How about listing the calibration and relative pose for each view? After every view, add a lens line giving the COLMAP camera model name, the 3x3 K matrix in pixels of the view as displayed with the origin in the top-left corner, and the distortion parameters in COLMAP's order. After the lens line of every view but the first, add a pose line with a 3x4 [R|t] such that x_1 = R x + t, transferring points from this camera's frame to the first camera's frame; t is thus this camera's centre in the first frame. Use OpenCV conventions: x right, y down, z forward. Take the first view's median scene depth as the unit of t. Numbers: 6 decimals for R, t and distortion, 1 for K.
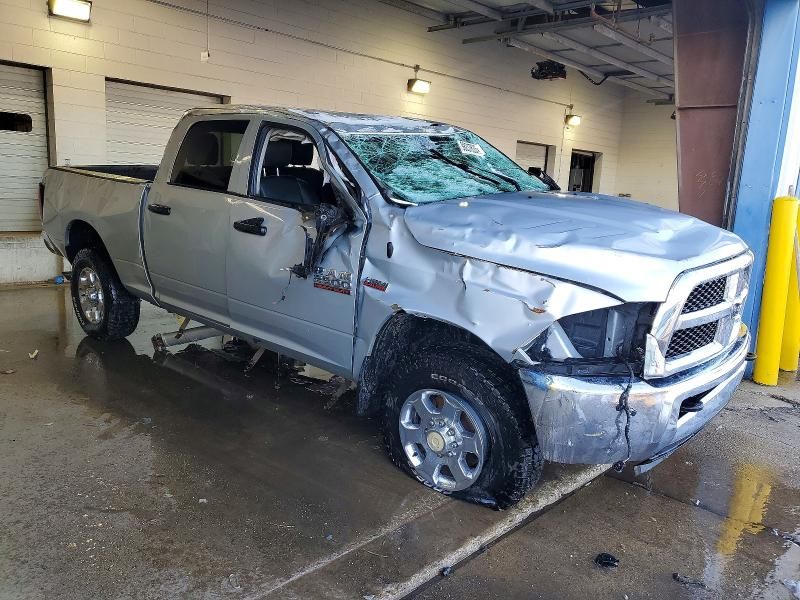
lens RADIAL K [[591.1, 0, 395.4], [0, 591.1, 294.3], [0, 0, 1]] dist [0.014701, 0.004606]
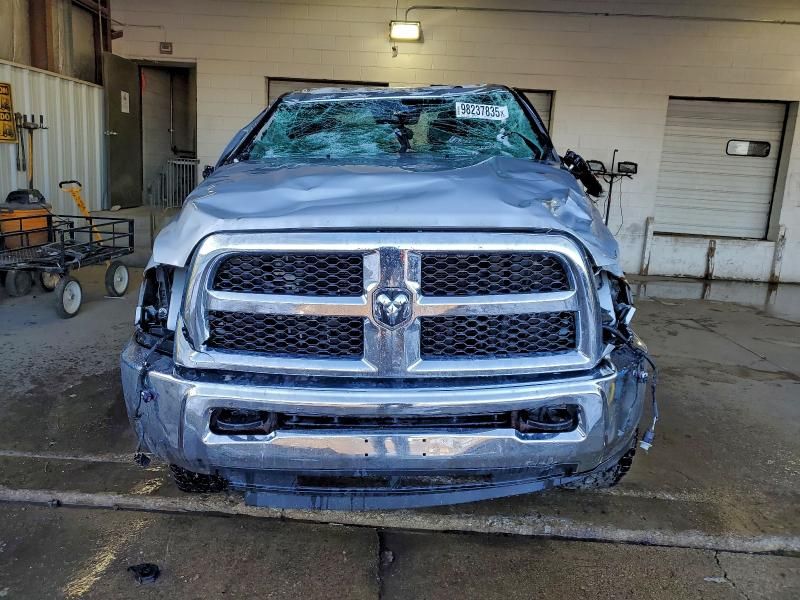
lens RADIAL K [[591.1, 0, 395.4], [0, 591.1, 294.3], [0, 0, 1]] dist [0.014701, 0.004606]
pose [[0.692410, 0.129727, -0.709746, 0.968382], [-0.142660, 0.988898, 0.041576, -0.019735], [0.707260, 0.072465, 0.703230, 0.535926]]
